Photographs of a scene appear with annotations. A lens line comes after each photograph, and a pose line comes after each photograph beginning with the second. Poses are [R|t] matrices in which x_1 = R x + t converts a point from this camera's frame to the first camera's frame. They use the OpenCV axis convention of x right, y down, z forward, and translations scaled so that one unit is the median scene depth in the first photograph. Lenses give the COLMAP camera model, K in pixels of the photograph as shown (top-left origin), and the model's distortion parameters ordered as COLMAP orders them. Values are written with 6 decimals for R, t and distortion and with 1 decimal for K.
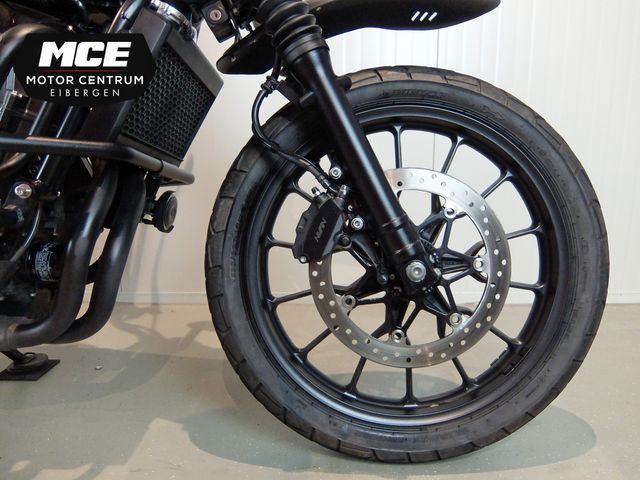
lens RADIAL K [[490.0, 0, 320.0], [0, 490.0, 240.0], [0, 0, 1]] dist [-0.031683, -0.005304]
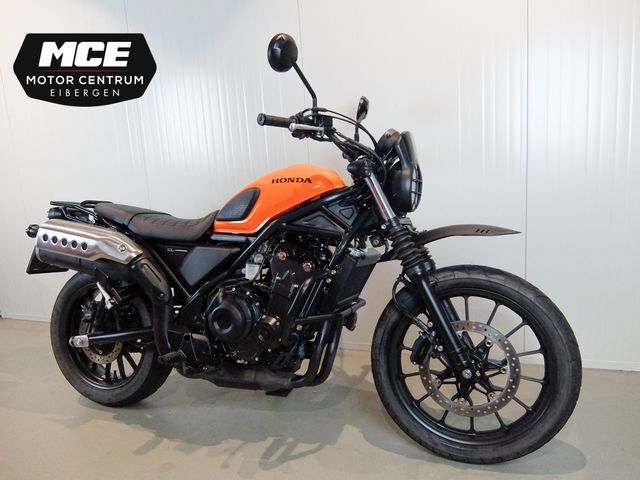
lens RADIAL K [[490.0, 0, 320.0], [0, 490.0, 240.0], [0, 0, 1]] dist [-0.031683, -0.005304]
pose [[0.944171, 0.007434, -0.329371, 0.256568], [-0.005193, 0.999957, 0.007681, -0.478690], [0.329414, -0.005542, 0.944169, -1.099221]]
